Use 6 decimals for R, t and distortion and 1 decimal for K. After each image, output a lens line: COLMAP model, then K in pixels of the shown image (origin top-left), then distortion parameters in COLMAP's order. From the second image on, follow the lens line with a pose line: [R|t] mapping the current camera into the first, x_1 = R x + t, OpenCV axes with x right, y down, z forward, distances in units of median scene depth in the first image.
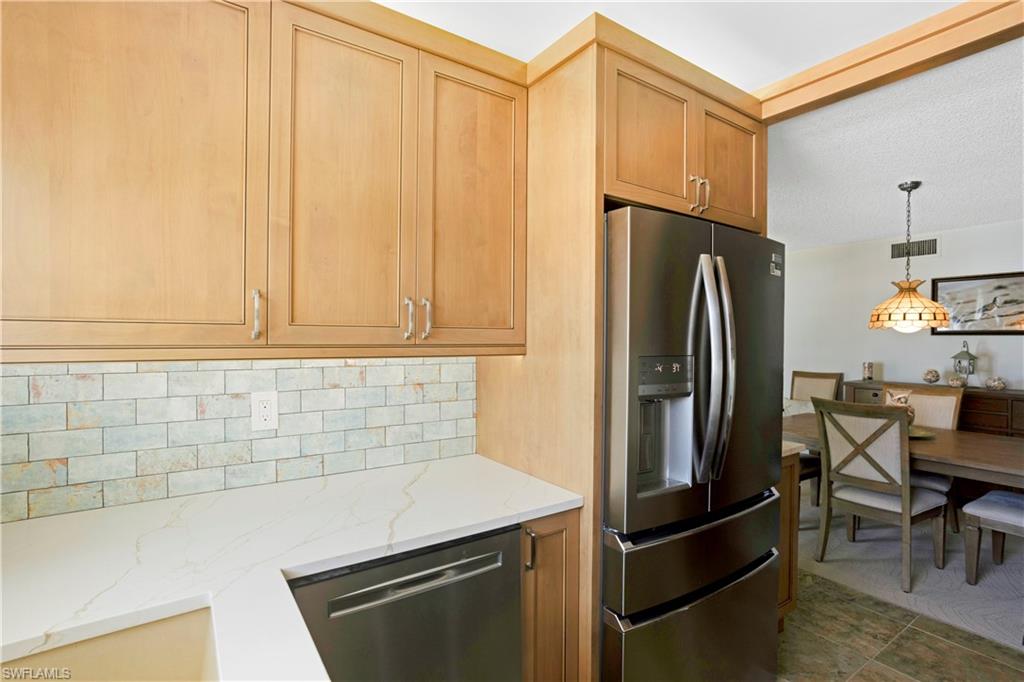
lens RADIAL K [[487.4, 0, 506.3], [0, 487.4, 342.3], [0, 0, 1]] dist [-0.059108, 0.032152]
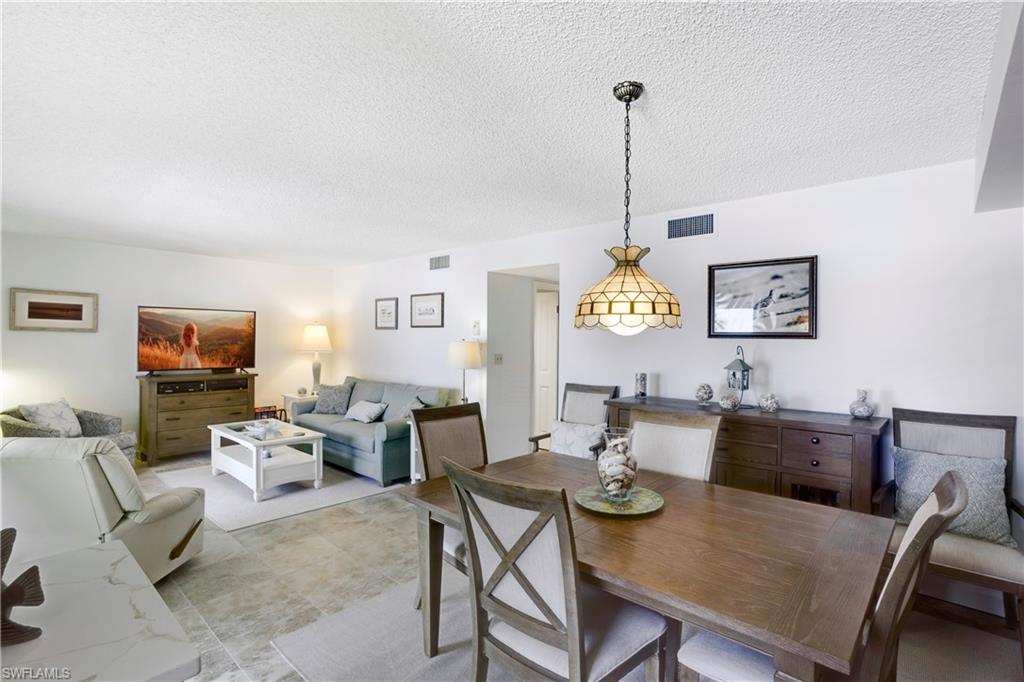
lens RADIAL K [[487.4, 0, 506.3], [0, 487.4, 342.3], [0, 0, 1]] dist [-0.059108, 0.032152]
pose [[0.972516, 0.000117, 0.232835, 0.600734], [-0.000409, 0.999999, 0.001203, -0.013522], [-0.232834, -0.001265, 0.972516, 0.476777]]
